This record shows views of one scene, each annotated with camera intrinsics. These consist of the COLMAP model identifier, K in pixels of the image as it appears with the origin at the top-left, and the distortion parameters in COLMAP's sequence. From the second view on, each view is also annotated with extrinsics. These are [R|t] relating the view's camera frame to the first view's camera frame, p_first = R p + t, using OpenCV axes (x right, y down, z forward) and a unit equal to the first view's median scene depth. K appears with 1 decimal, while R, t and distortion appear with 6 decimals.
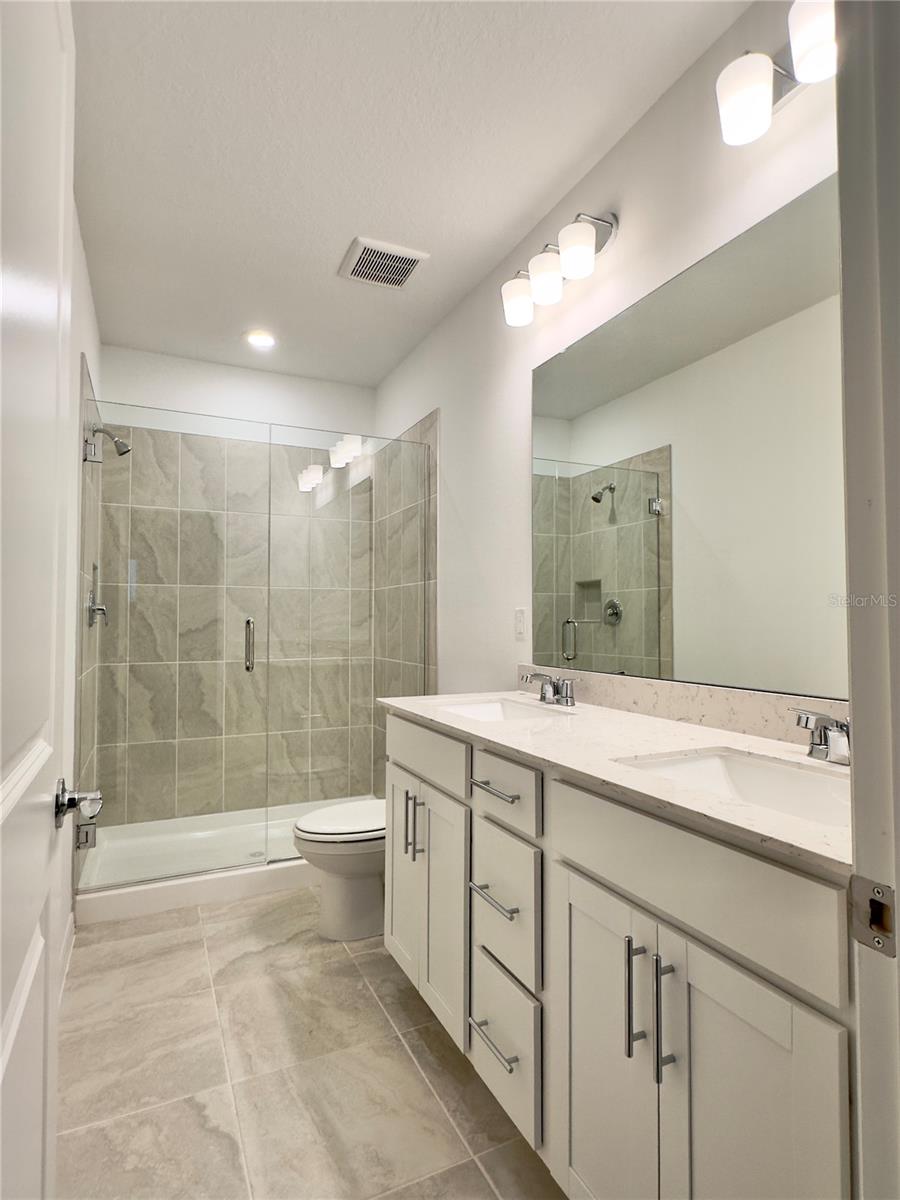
lens RADIAL K [[627.8, 0, 454.3], [0, 627.8, 611.5], [0, 0, 1]] dist [-0.001894, 0.001422]
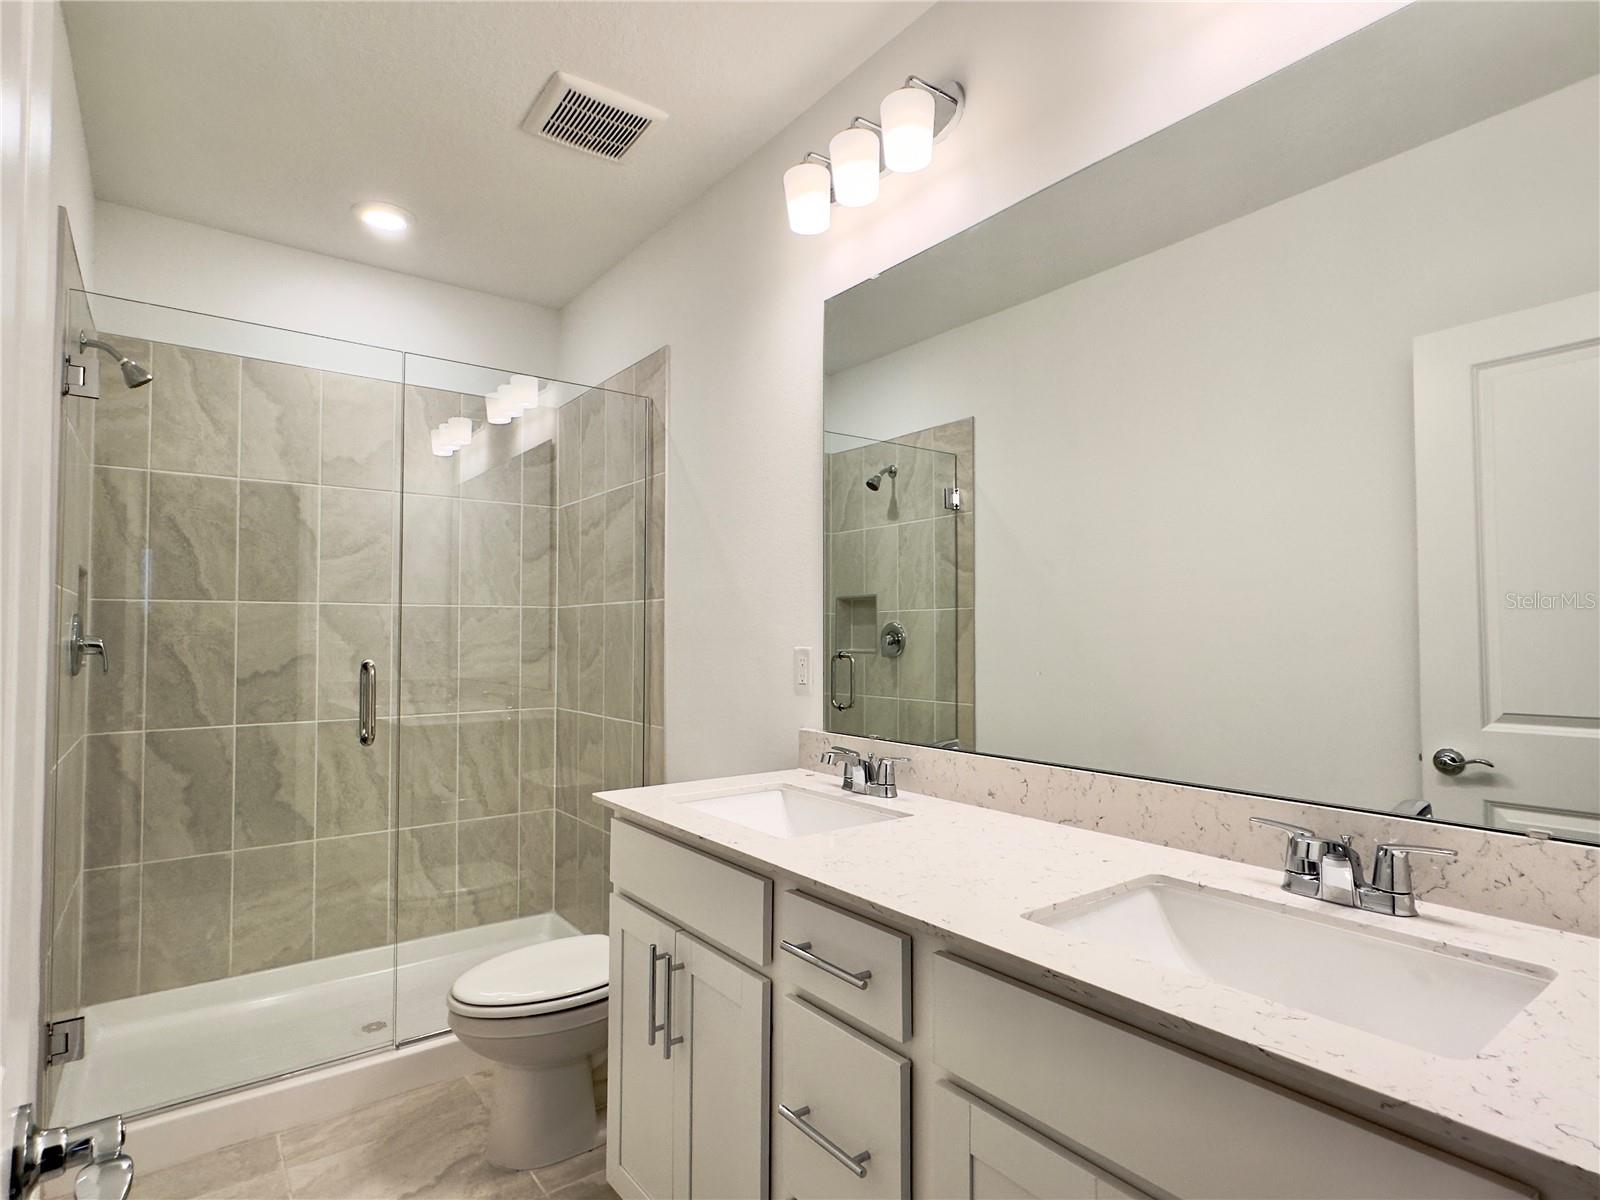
lens RADIAL K [[837.0, 0, 811.5], [0, 837.0, 622.4], [0, 0, 1]] dist [-0.001894, 0.001422]
pose [[0.979377, 0.004234, 0.201997, -0.064507], [-0.004073, 0.999991, -0.001212, -0.029135], [-0.202001, 0.000364, 0.979385, 0.097264]]
